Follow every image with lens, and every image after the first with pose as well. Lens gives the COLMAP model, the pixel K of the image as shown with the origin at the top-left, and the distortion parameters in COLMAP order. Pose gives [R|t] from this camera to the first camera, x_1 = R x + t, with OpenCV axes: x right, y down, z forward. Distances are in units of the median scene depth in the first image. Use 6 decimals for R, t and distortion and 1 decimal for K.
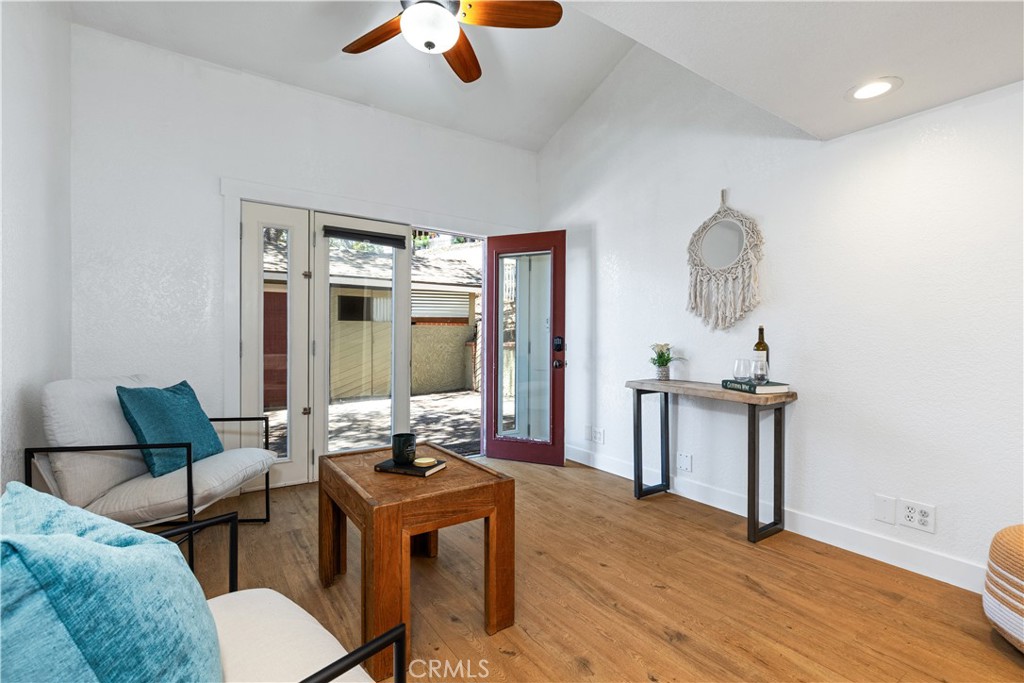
lens RADIAL K [[470.0, 0, 510.1], [0, 470.0, 333.4], [0, 0, 1]] dist [-0.000017, 0.000010]
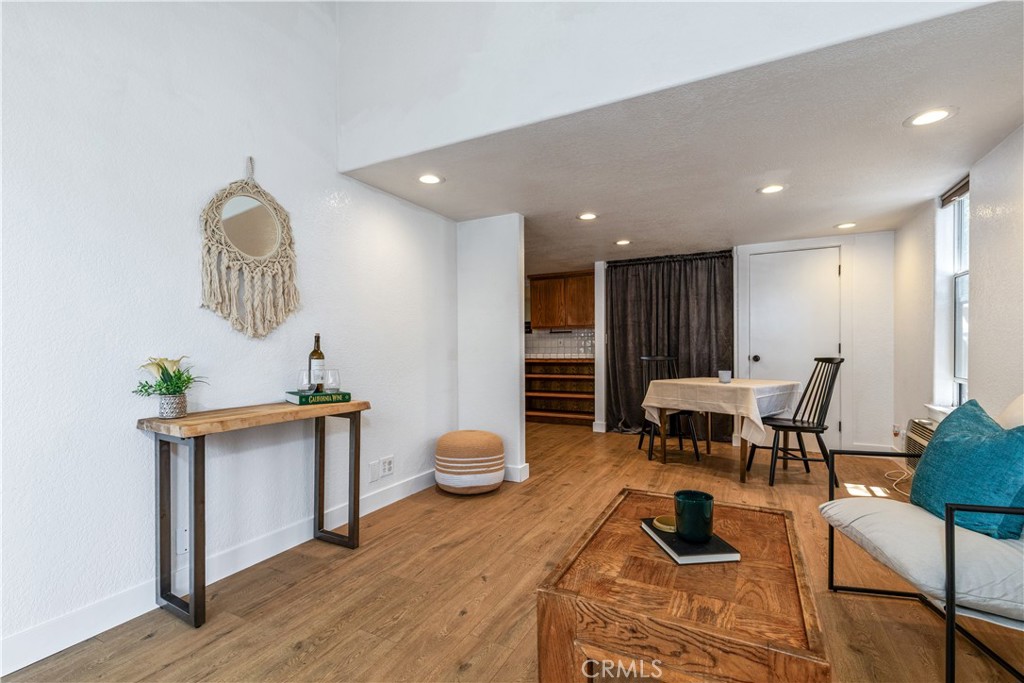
lens RADIAL K [[461.2, 0, 510.7], [0, 461.2, 345.0], [0, 0, 1]] dist [-0.001073, -0.000426]
pose [[-0.476987, -0.000311, 0.878910, -0.488787], [-0.003159, 0.999994, -0.001360, 0.007656], [-0.878905, -0.003425, -0.476985, 1.124202]]
